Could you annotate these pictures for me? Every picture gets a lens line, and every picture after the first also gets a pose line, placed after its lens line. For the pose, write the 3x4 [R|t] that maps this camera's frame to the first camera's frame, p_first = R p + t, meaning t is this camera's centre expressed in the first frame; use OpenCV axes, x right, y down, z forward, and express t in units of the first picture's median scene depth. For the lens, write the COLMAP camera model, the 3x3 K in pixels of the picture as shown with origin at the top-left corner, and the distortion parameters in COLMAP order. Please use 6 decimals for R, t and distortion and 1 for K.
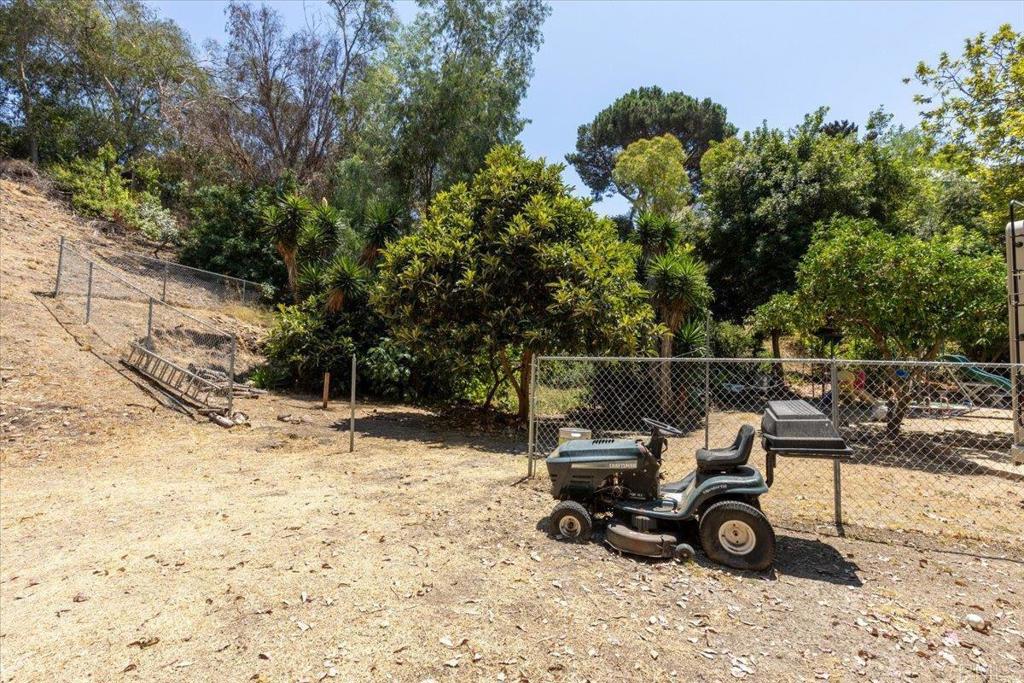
lens RADIAL K [[462.4, 0, 512.0], [0, 462.4, 341.5], [0, 0, 1]] dist [-0.002865, -0.001159]
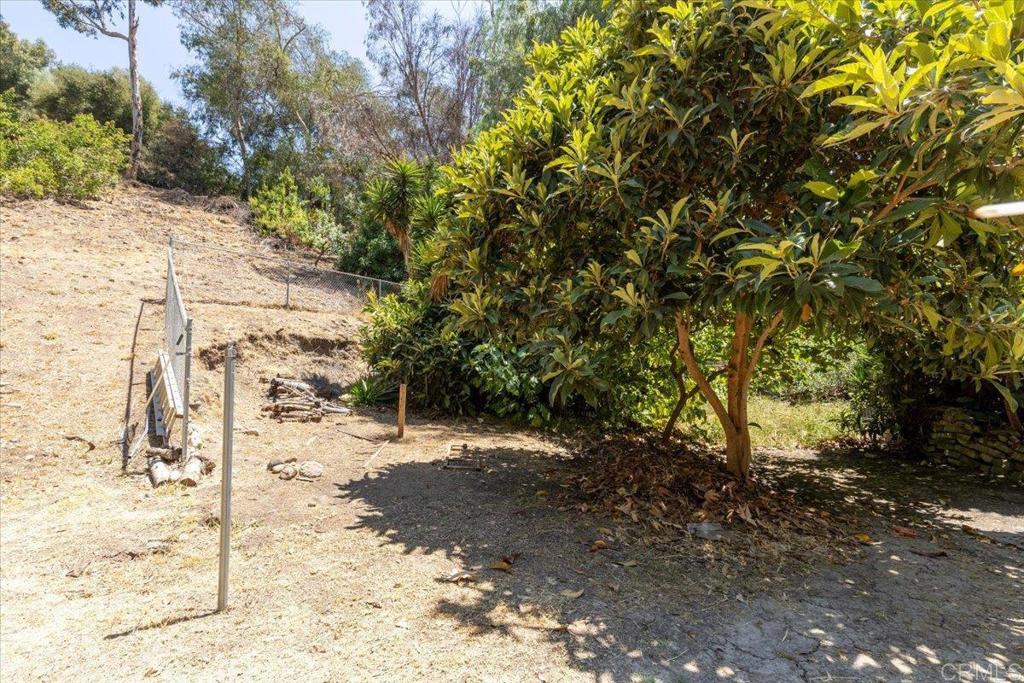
lens RADIAL K [[462.4, 0, 512.0], [0, 462.4, 341.5], [0, 0, 1]] dist [-0.002865, -0.001159]
pose [[0.916498, -0.045907, -0.397396, 0.005300], [0.040364, 0.998936, -0.022308, 0.021783], [0.397998, 0.004405, 0.917376, 0.352610]]
